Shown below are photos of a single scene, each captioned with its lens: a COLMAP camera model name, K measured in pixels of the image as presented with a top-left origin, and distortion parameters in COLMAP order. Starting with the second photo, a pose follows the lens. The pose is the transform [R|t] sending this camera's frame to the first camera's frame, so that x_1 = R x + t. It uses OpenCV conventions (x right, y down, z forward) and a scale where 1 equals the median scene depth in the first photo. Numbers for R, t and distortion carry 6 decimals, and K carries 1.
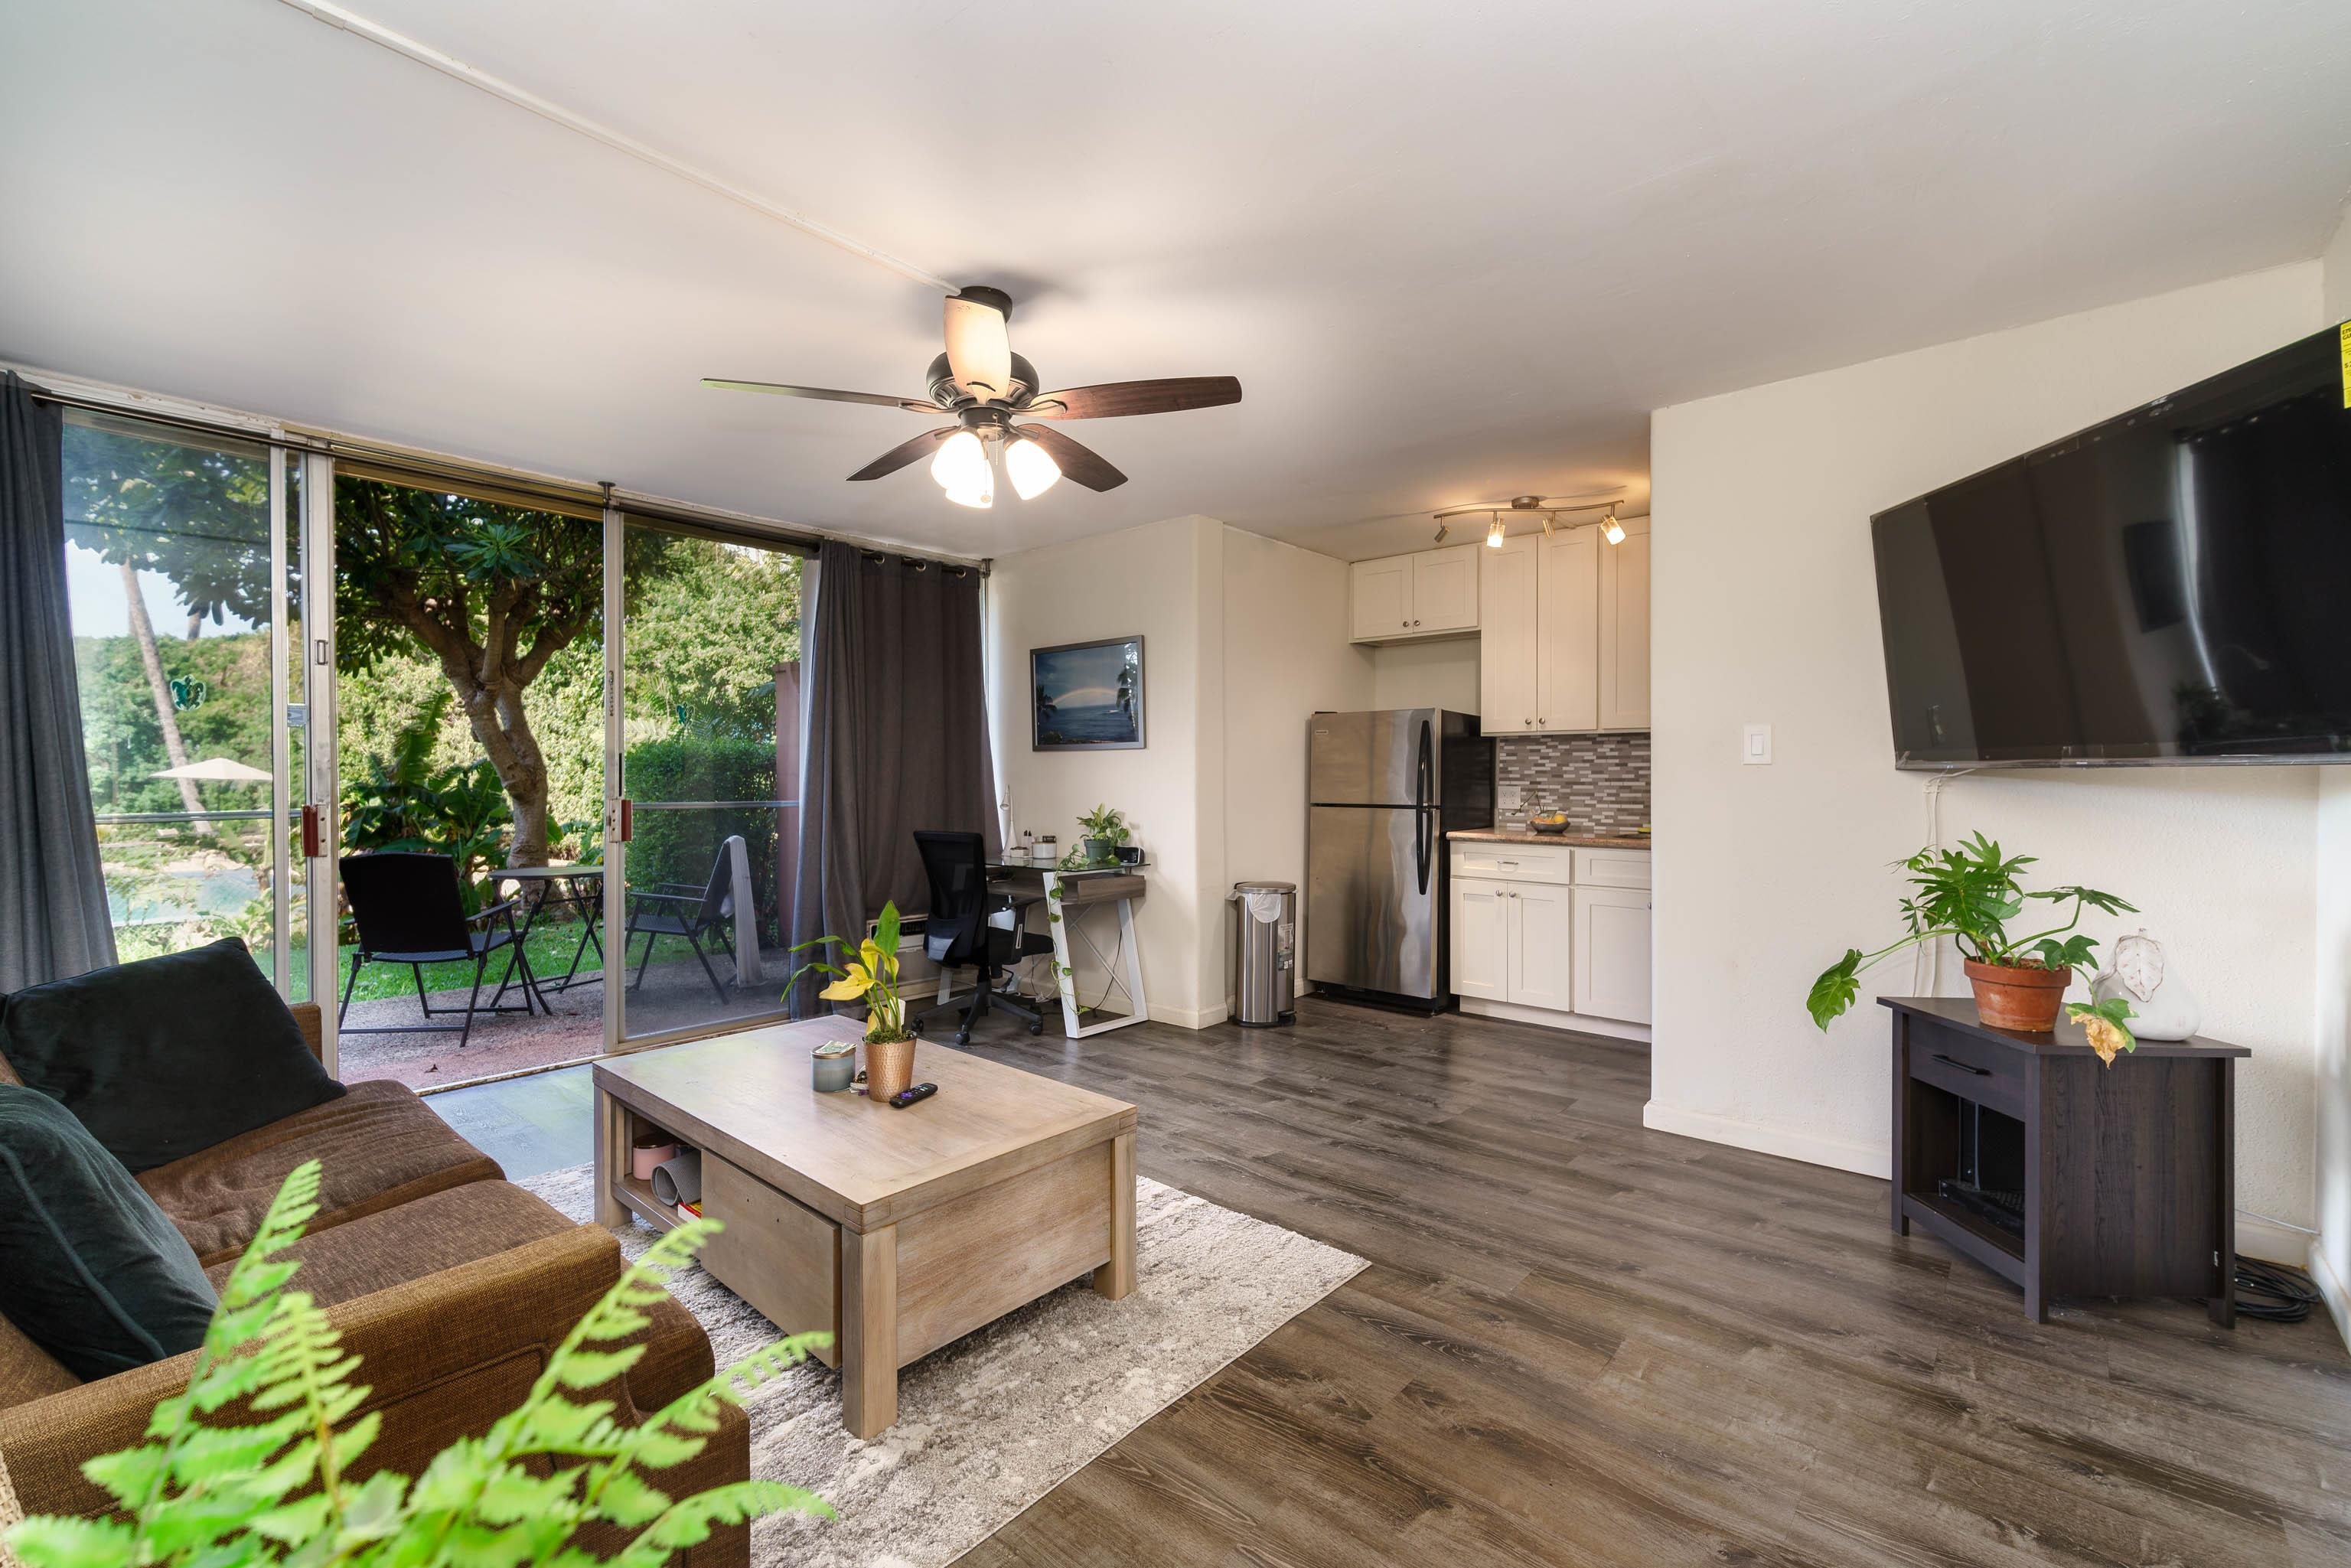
lens RADIAL K [[1005.3, 0, 1162.9], [0, 1005.3, 783.4], [0, 0, 1]] dist [0.002195, 0.000131]
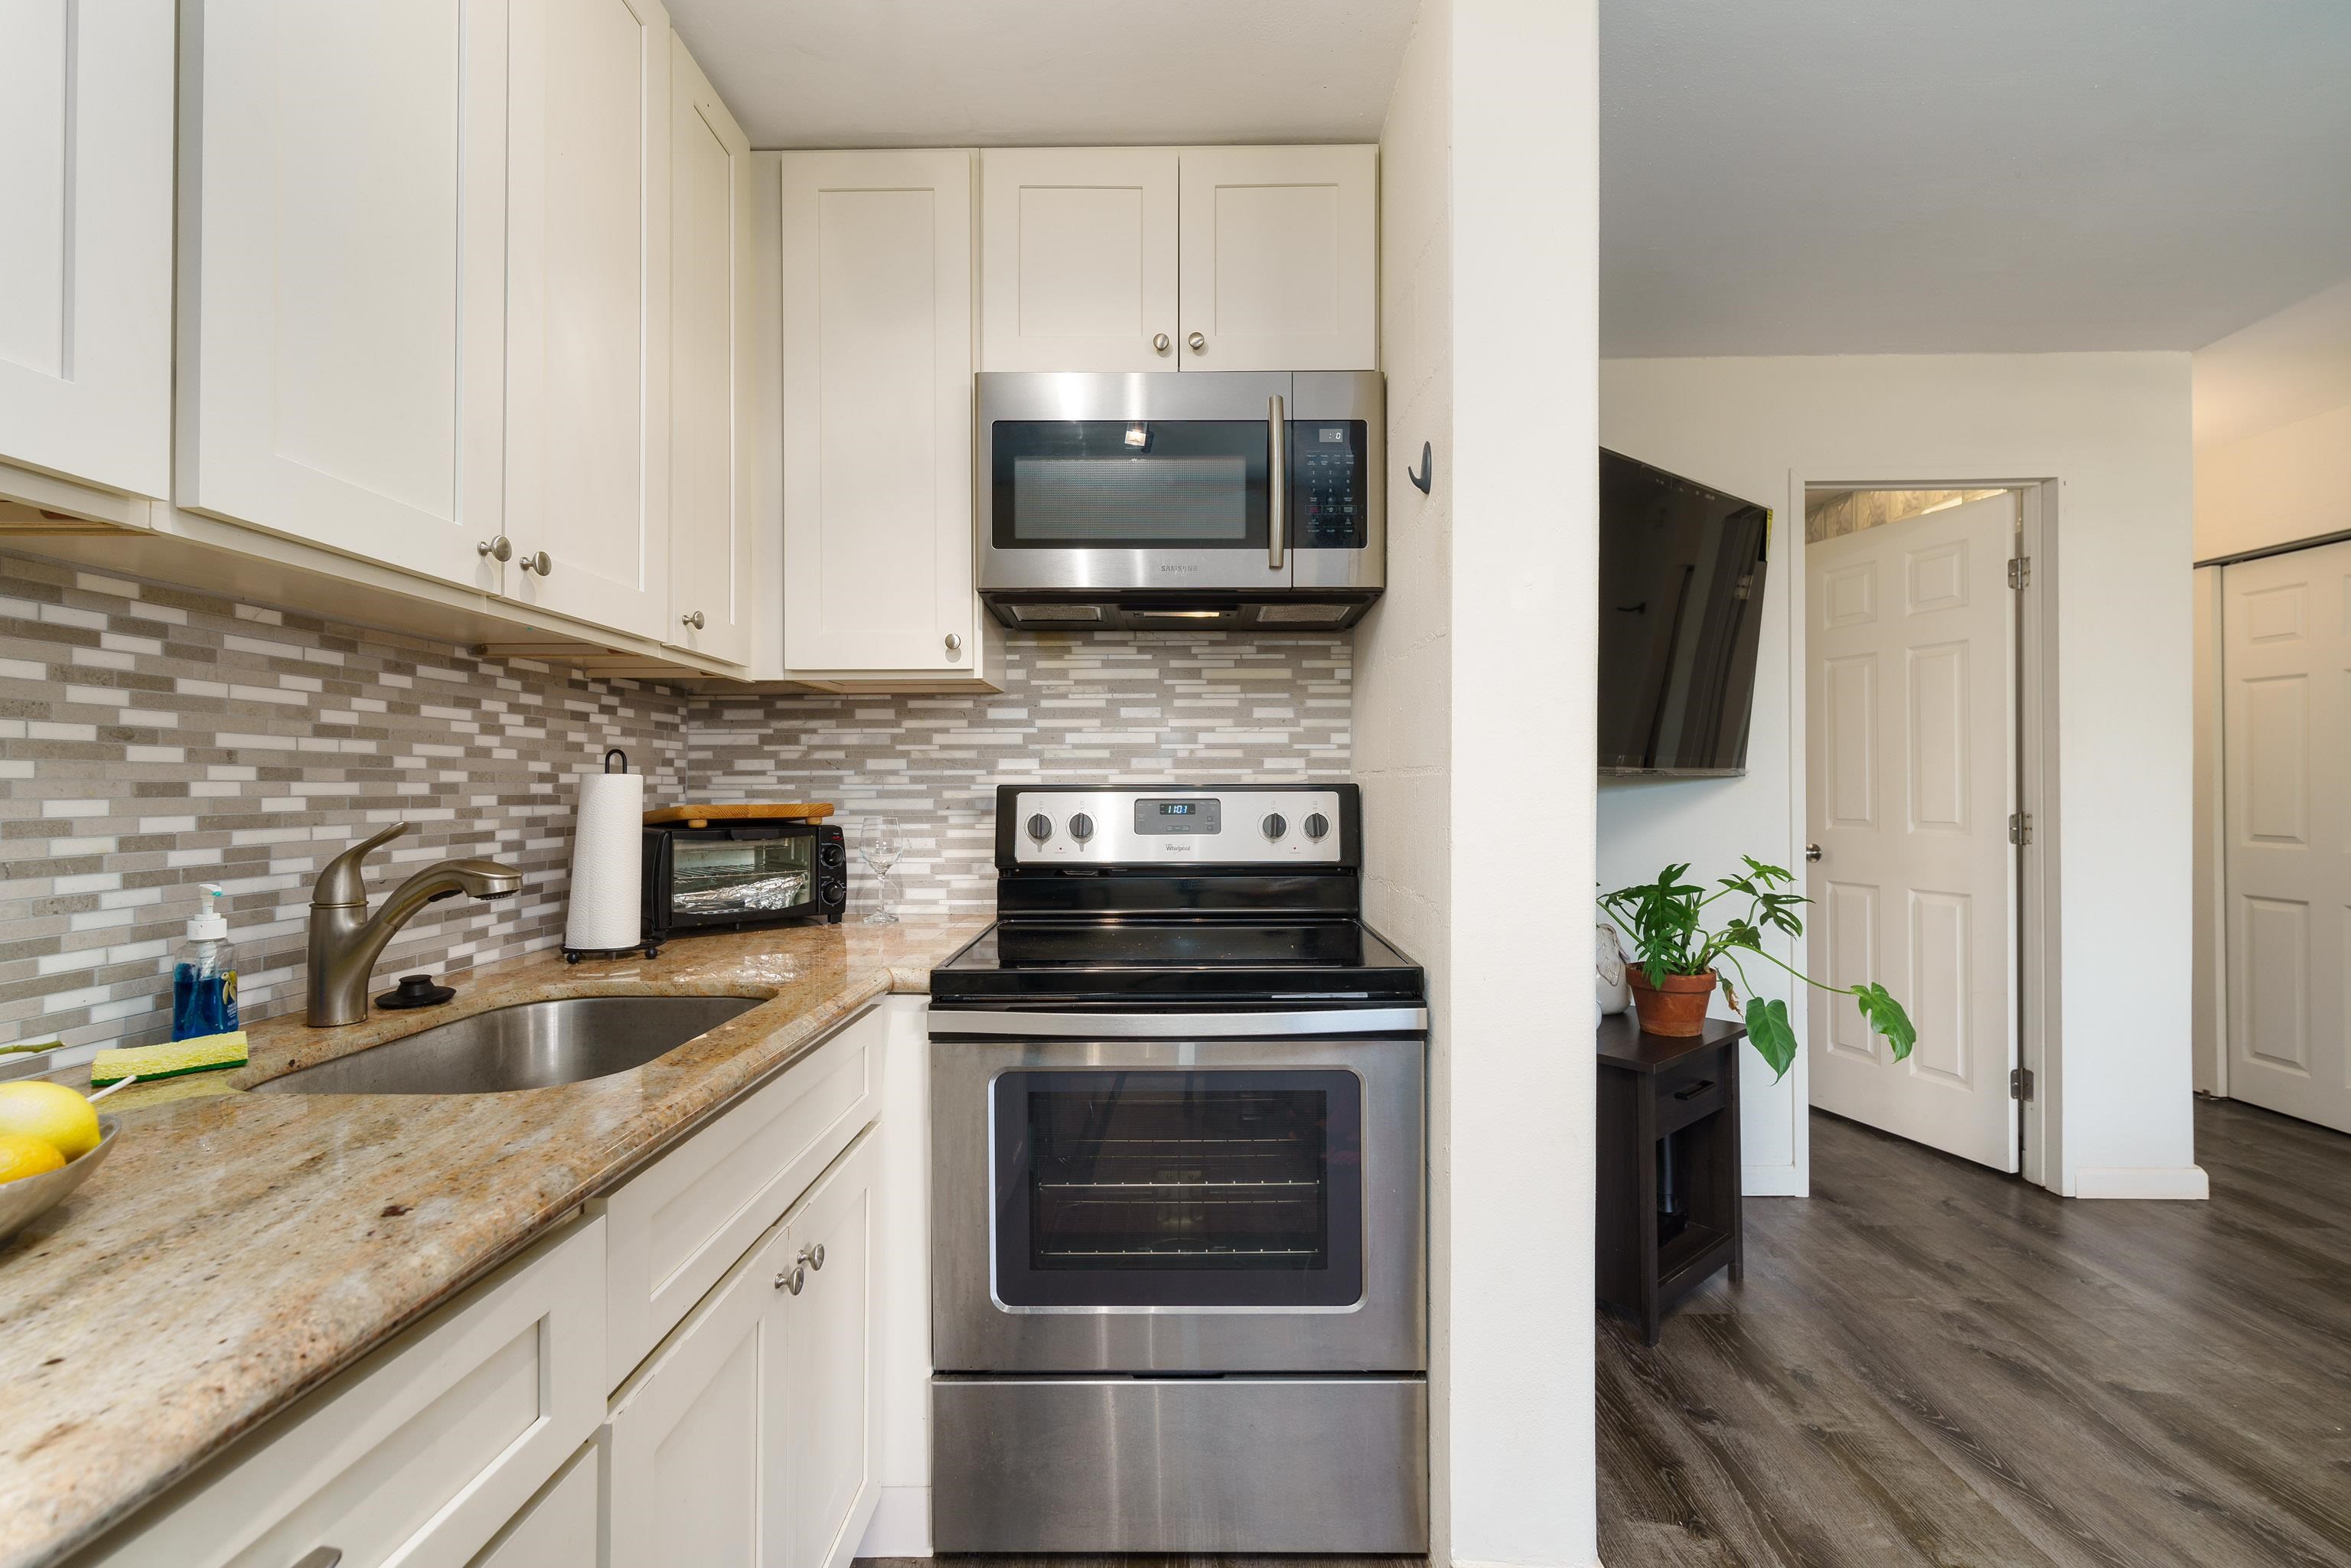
lens RADIAL K [[1005.3, 0, 1173.5], [0, 1005.3, 783.0], [0, 0, 1]] dist [0.002195, 0.000131]
pose [[-0.658705, 0.007458, 0.752364, 0.188792], [0.010464, 0.999945, -0.000751, -0.005797], [-0.752329, 0.007378, -0.658747, 0.927068]]
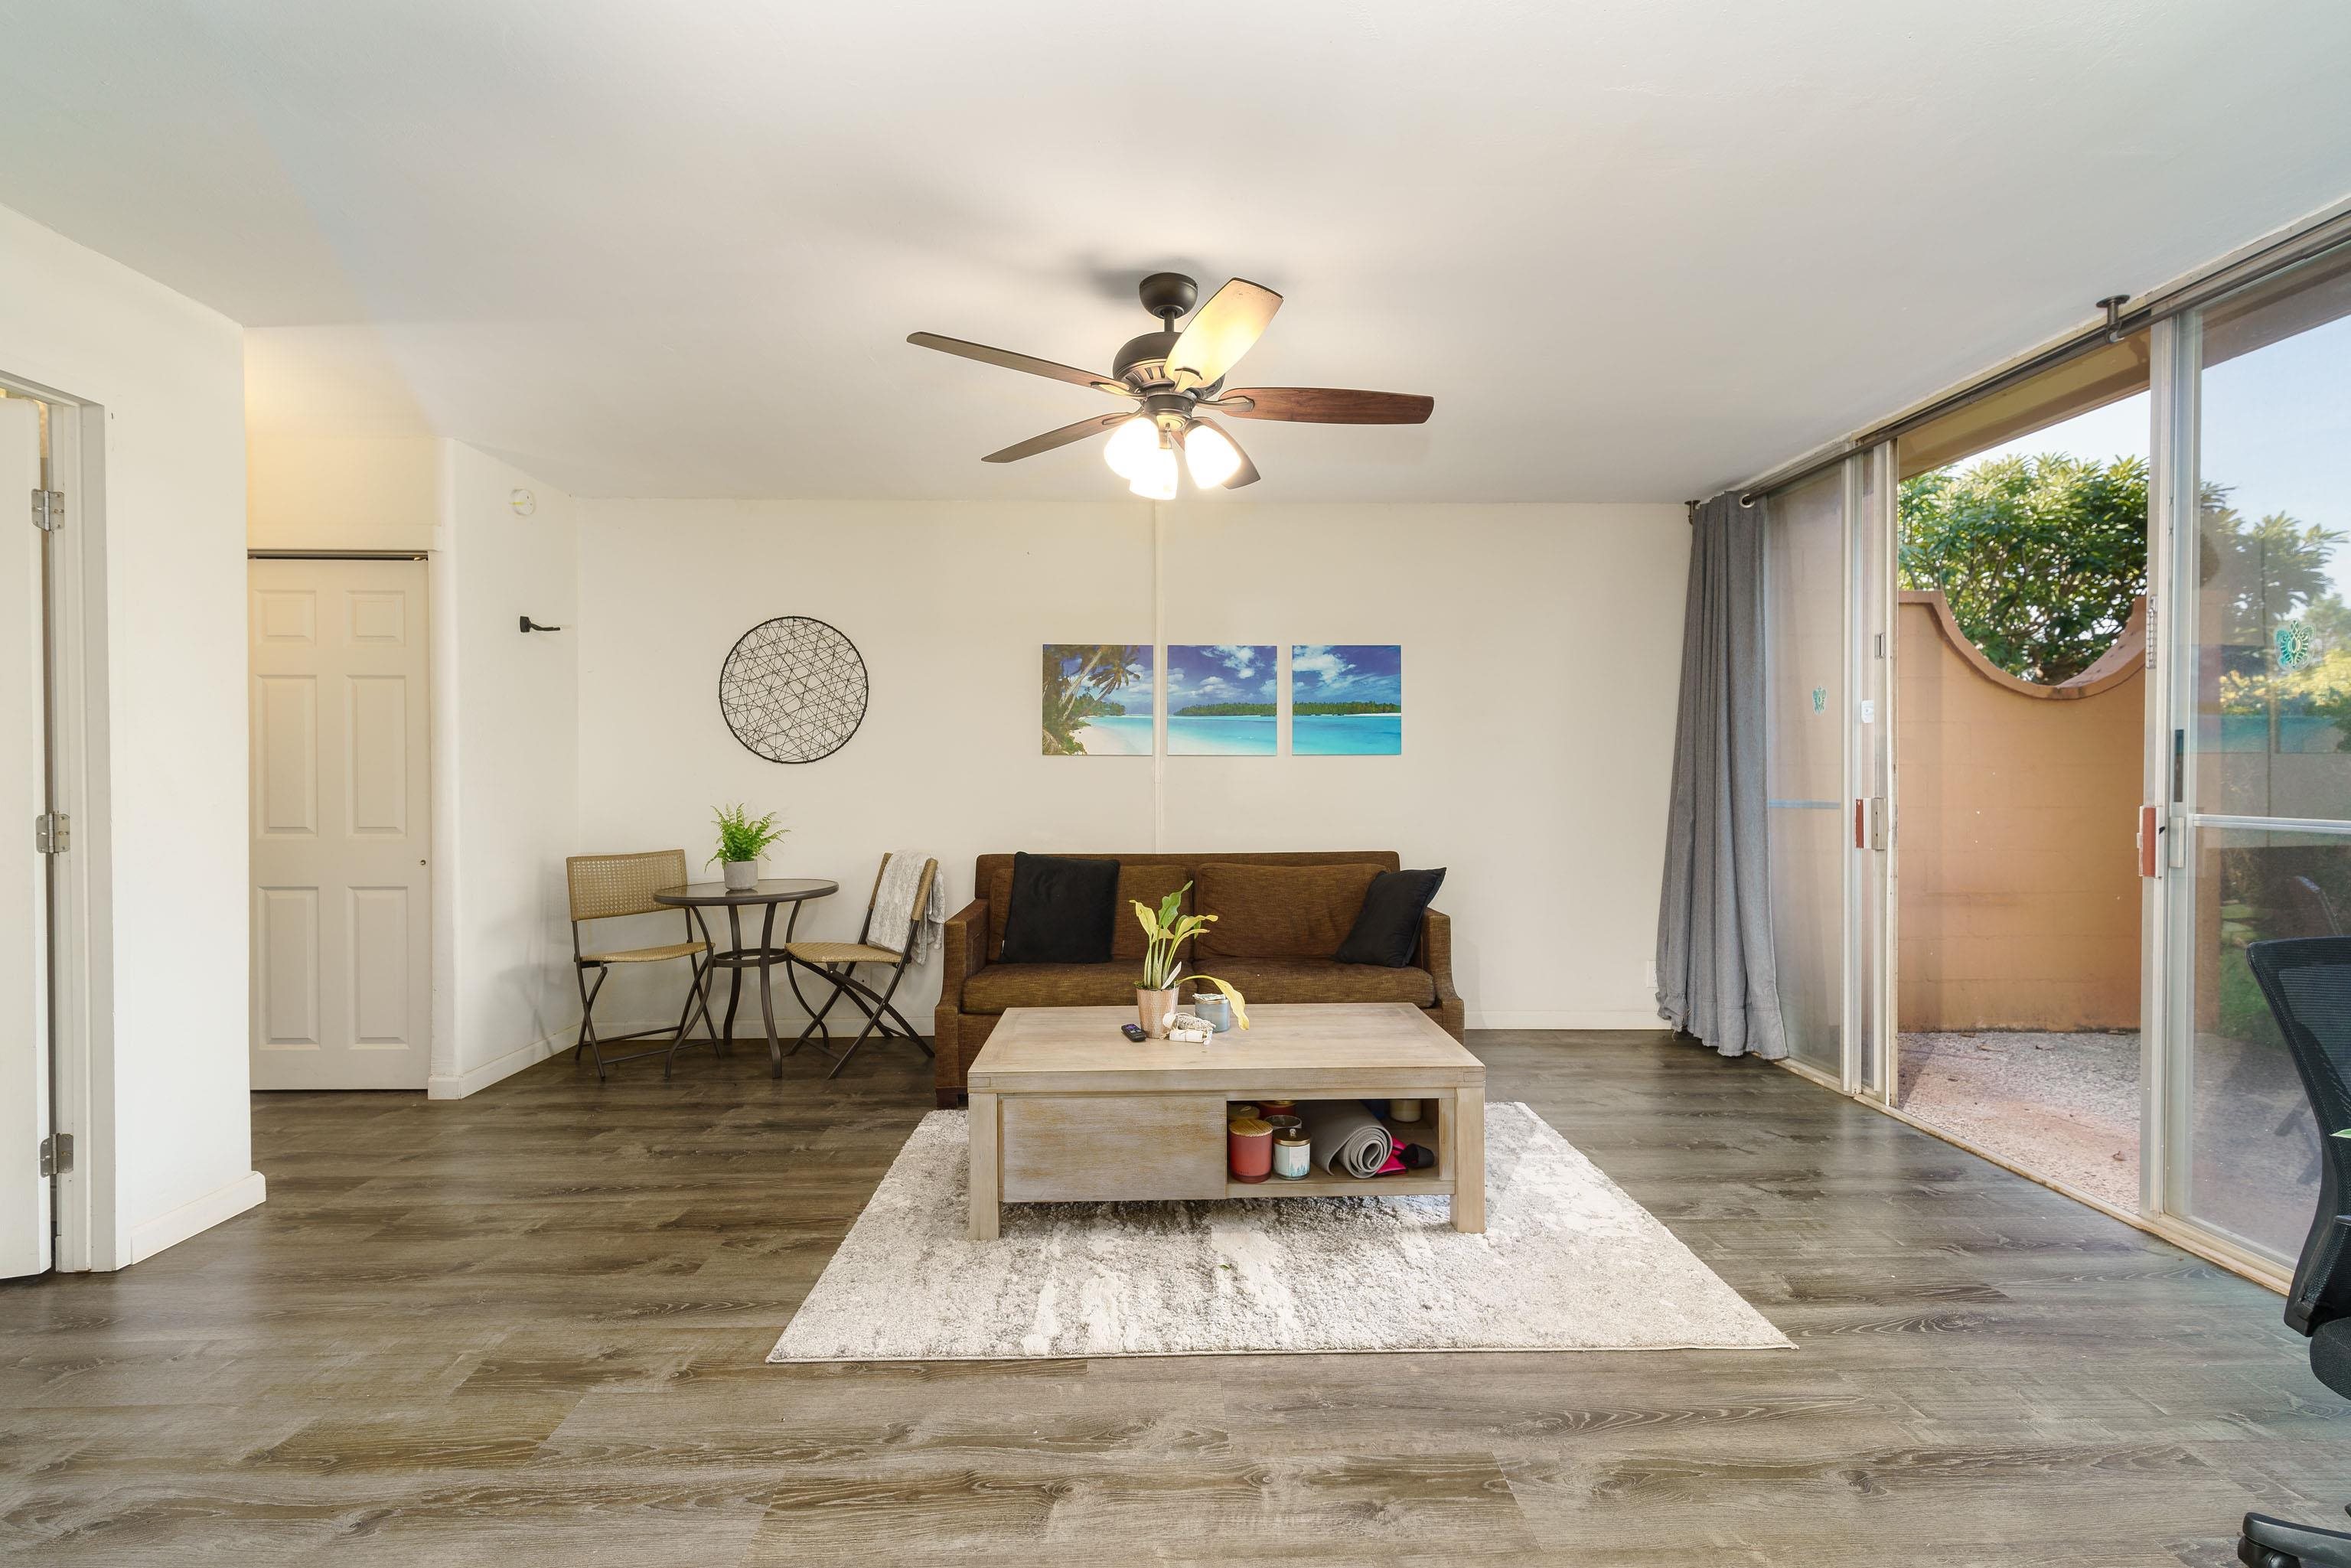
lens RADIAL K [[1005.3, 0, 1170.2], [0, 1005.3, 785.7], [0, 0, 1]] dist [0.002195, 0.000131]
pose [[-0.726641, 0.009164, -0.686956, 0.249985], [-0.001754, 0.999883, 0.015194, -0.004173], [0.687015, 0.012246, -0.726540, 0.861277]]
